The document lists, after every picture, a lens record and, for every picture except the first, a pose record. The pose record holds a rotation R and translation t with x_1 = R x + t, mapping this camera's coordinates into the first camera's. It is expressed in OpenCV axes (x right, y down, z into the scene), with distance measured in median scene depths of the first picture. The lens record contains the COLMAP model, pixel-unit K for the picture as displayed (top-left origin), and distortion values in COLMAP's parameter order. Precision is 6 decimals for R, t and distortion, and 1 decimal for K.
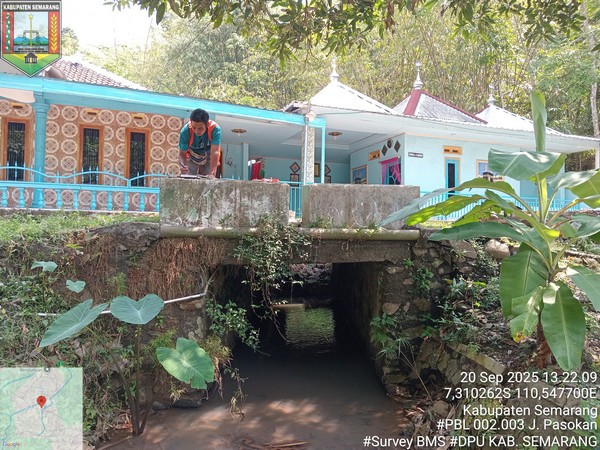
lens RADIAL K [[450.6, 0, 300.0], [0, 450.6, 225.0], [0, 0, 1]] dist [0.060369, -0.126162]
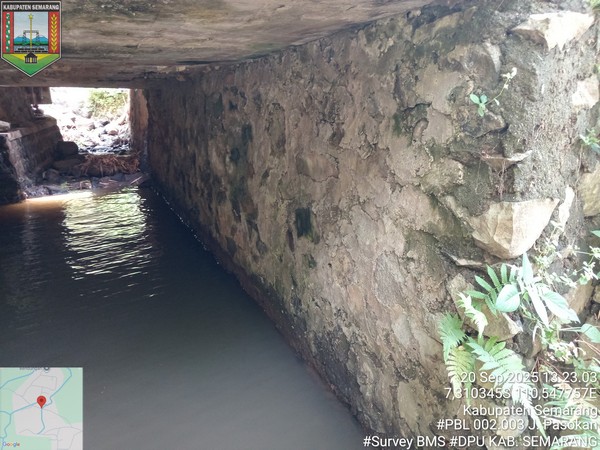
lens RADIAL K [[450.6, 0, 300.0], [0, 450.6, 225.0], [0, 0, 1]] dist [0.060369, -0.126162]
pose [[0.905133, -0.122646, 0.407053, 0.024275], [0.003587, 0.959652, 0.281169, 0.135751], [-0.425113, -0.253035, 0.869053, 0.930864]]
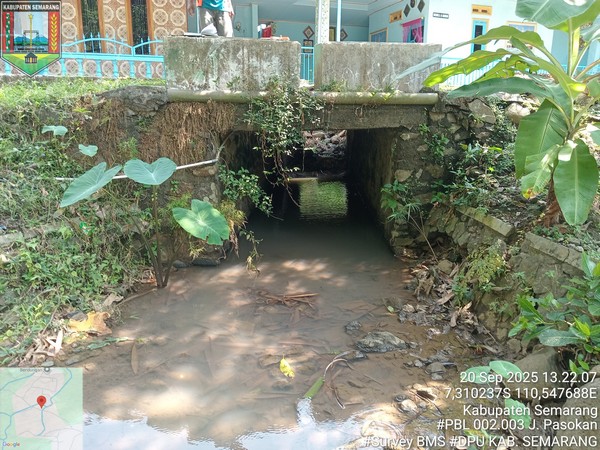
lens RADIAL K [[450.6, 0, 300.0], [0, 450.6, 225.0], [0, 0, 1]] dist [0.060369, -0.126162]
pose [[0.999489, 0.001674, -0.031920, 0.006138], [0.006809, 0.964550, 0.263812, 0.027238], [0.031230, -0.263895, 0.964046, 0.000516]]
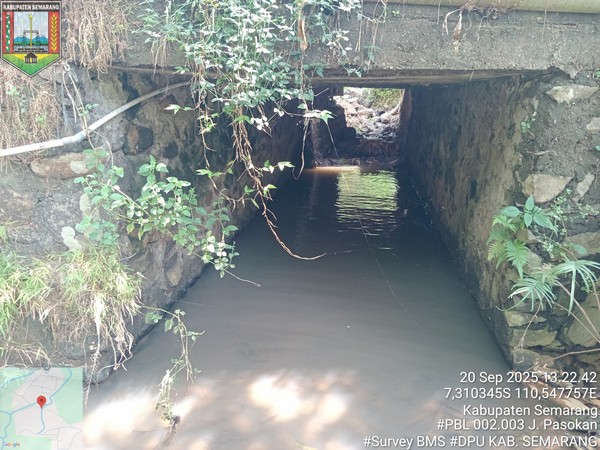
lens RADIAL K [[450.6, 0, 300.0], [0, 450.6, 225.0], [0, 0, 1]] dist [0.060369, -0.126162]
pose [[0.990541, 0.048313, -0.128429, 0.032833], [-0.007188, 0.952950, 0.303043, 0.099518], [0.137027, -0.299253, 0.944283, 0.607057]]
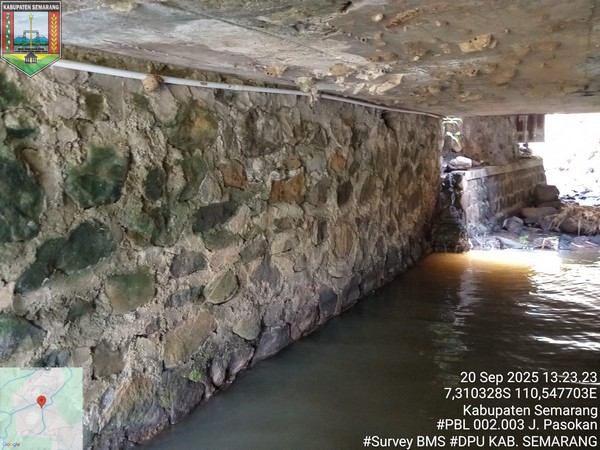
lens RADIAL K [[450.6, 0, 300.0], [0, 450.6, 225.0], [0, 0, 1]] dist [0.060369, -0.126162]
pose [[0.843123, 0.066460, -0.533598, 0.080700], [0.031944, 0.984389, 0.173081, 0.166840], [0.536771, -0.162974, 0.827838, 1.298398]]
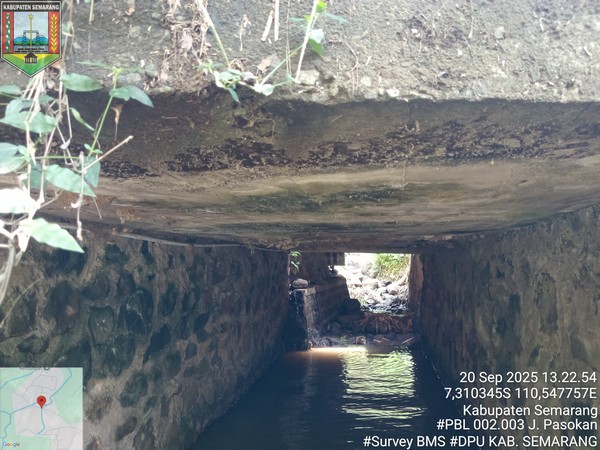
lens RADIAL K [[450.6, 0, 300.0], [0, 450.6, 225.0], [0, 0, 1]] dist [0.060369, -0.126162]
pose [[0.987903, -0.016560, -0.154186, 0.048778], [0.006000, 0.997619, -0.068703, 0.129605], [0.154957, 0.066946, 0.985650, 0.930429]]
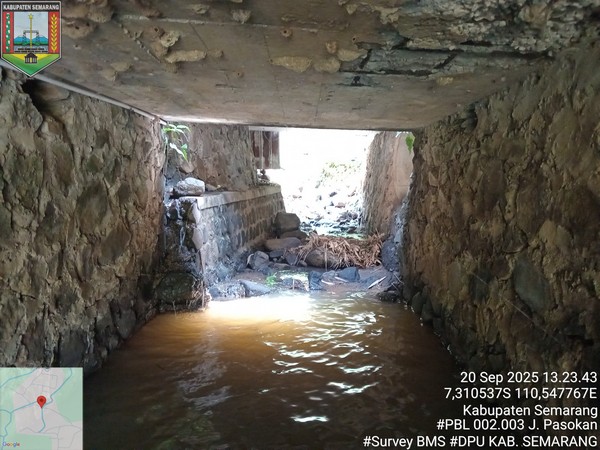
lens RADIAL K [[450.6, 0, 300.0], [0, 450.6, 225.0], [0, 0, 1]] dist [0.060369, -0.126162]
pose [[0.999758, 0.005727, -0.021222, 0.027445], [-0.003120, 0.992660, 0.120901, 0.191266], [0.021759, -0.120806, 0.992438, 1.624888]]
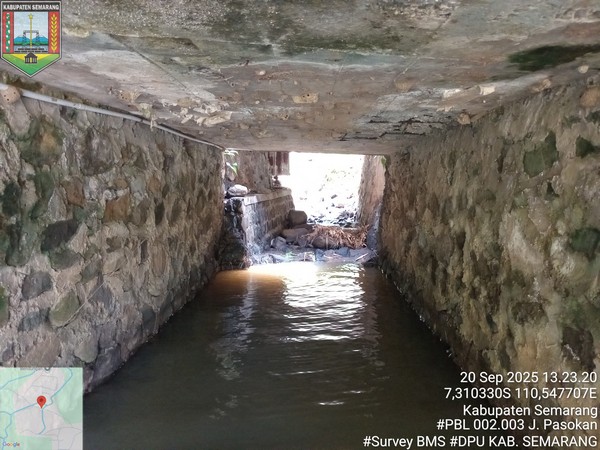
lens RADIAL K [[450.6, 0, 300.0], [0, 450.6, 225.0], [0, 0, 1]] dist [0.060369, -0.126162]
pose [[0.999575, 0.013295, -0.025961, 0.015326], [-0.010200, 0.993209, 0.115893, 0.171116], [0.027326, -0.115579, 0.992922, 1.206796]]
